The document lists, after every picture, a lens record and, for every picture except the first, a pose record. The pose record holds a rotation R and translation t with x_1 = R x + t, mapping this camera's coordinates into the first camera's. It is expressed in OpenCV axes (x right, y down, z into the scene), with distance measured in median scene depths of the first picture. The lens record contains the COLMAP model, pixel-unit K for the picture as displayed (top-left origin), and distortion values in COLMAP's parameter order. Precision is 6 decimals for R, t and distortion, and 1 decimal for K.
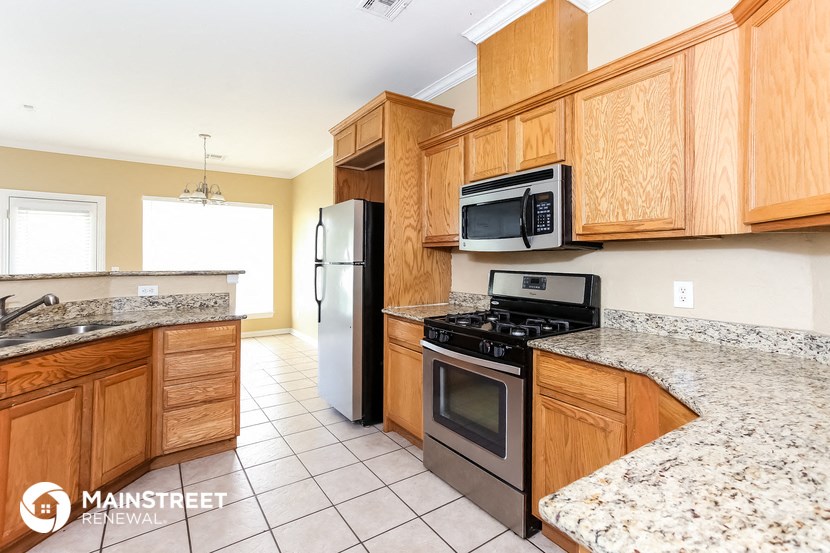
lens RADIAL K [[395.0, 0, 414.4], [0, 395.0, 256.5], [0, 0, 1]] dist [-0.016026, 0.034585]
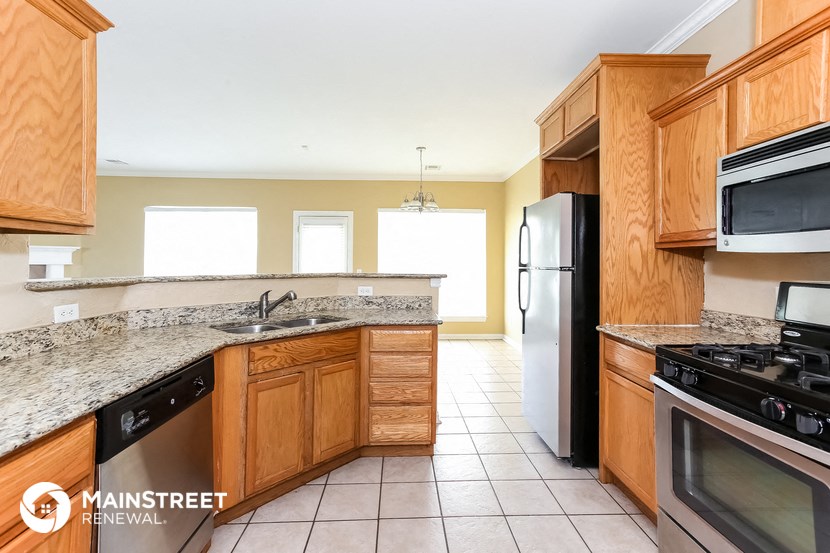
lens RADIAL K [[395.0, 0, 414.4], [0, 395.0, 256.5], [0, 0, 1]] dist [-0.016026, 0.034585]
pose [[0.855150, -0.003403, -0.518370, 0.018931], [-0.003037, 0.999928, -0.011576, 0.002082], [0.518372, 0.011473, 0.855078, 0.127588]]
